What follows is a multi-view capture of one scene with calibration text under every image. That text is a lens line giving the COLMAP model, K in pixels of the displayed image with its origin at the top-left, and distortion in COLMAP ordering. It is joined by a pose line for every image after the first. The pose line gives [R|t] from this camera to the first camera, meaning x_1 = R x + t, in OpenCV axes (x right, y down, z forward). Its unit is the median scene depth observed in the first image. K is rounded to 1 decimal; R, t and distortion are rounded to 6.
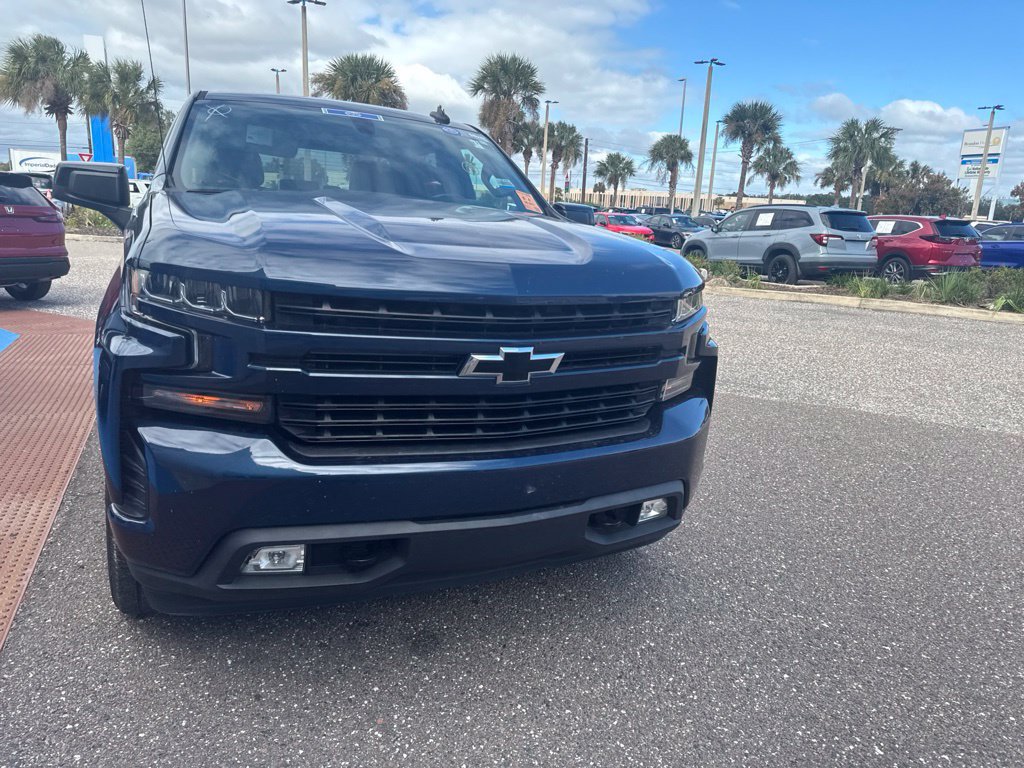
lens RADIAL K [[724.2, 0, 519.4], [0, 724.2, 384.4], [0, 0, 1]] dist [0.014746, -0.018592]
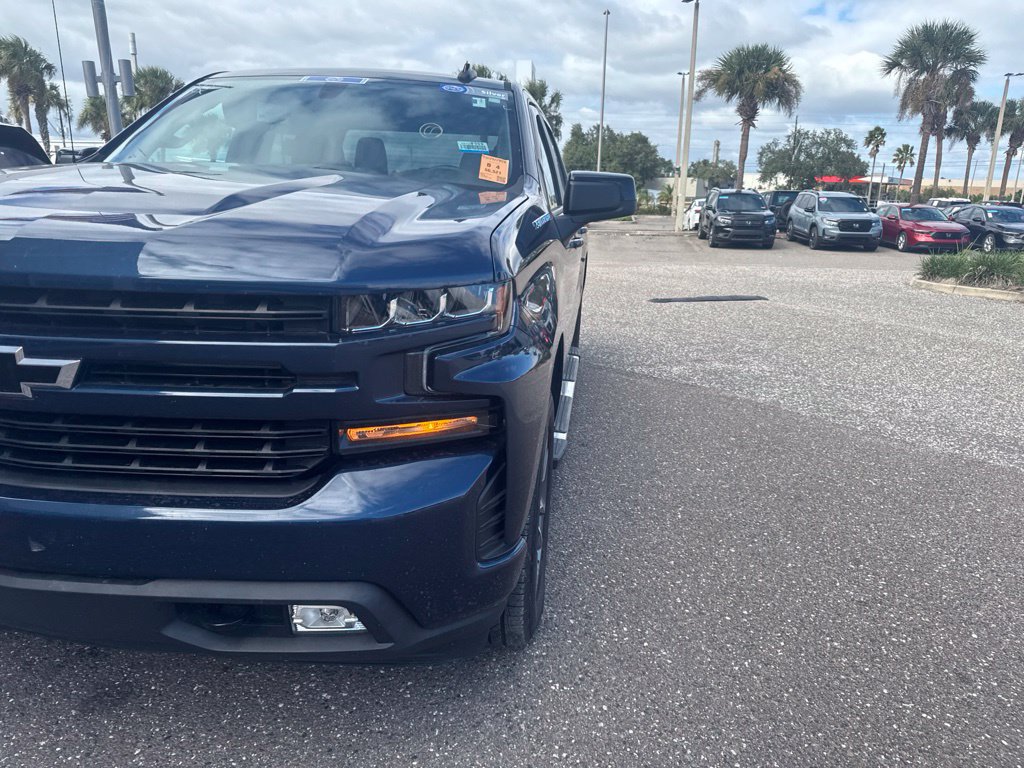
lens RADIAL K [[724.2, 0, 507.9], [0, 724.2, 393.7], [0, 0, 1]] dist [0.014746, -0.018592]
pose [[0.845718, 0.114278, -0.521251, 0.275464], [-0.111017, 0.993107, 0.037603, -0.029847], [0.521955, 0.026066, 0.852575, 0.224810]]
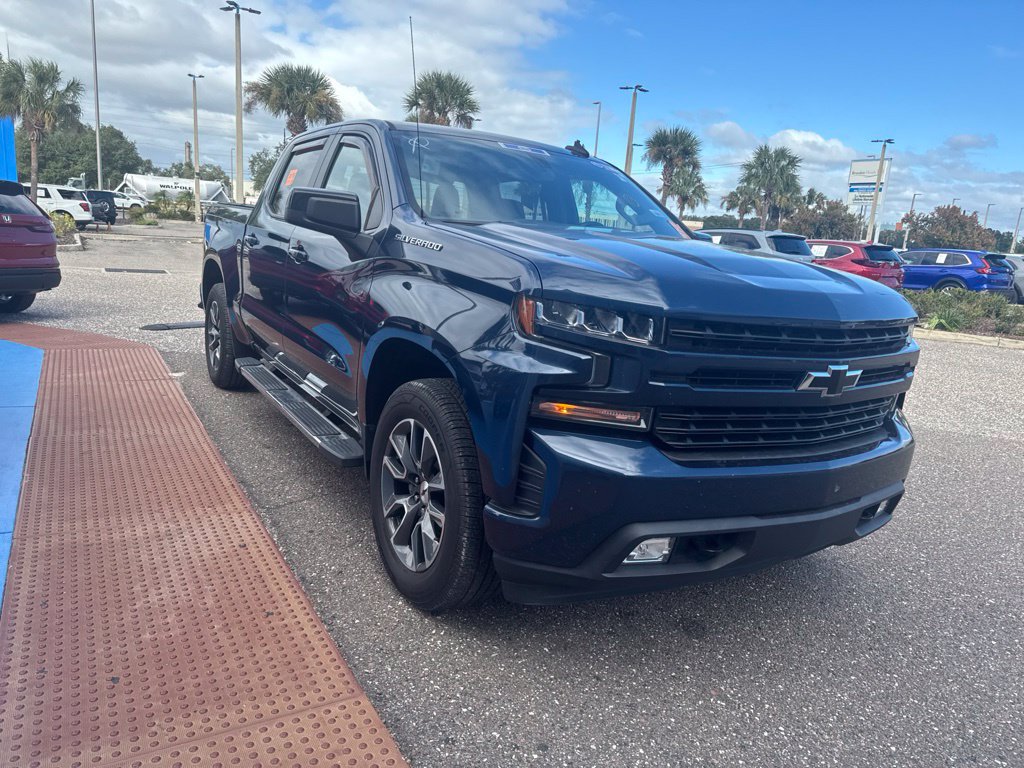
lens RADIAL K [[724.2, 0, 511.3], [0, 724.2, 386.1], [0, 0, 1]] dist [0.014746, -0.018592]
pose [[0.993056, -0.003294, 0.117600, -0.230240], [0.005356, 0.999837, -0.017222, 0.000017], [-0.117524, 0.017733, 0.992912, -0.037592]]
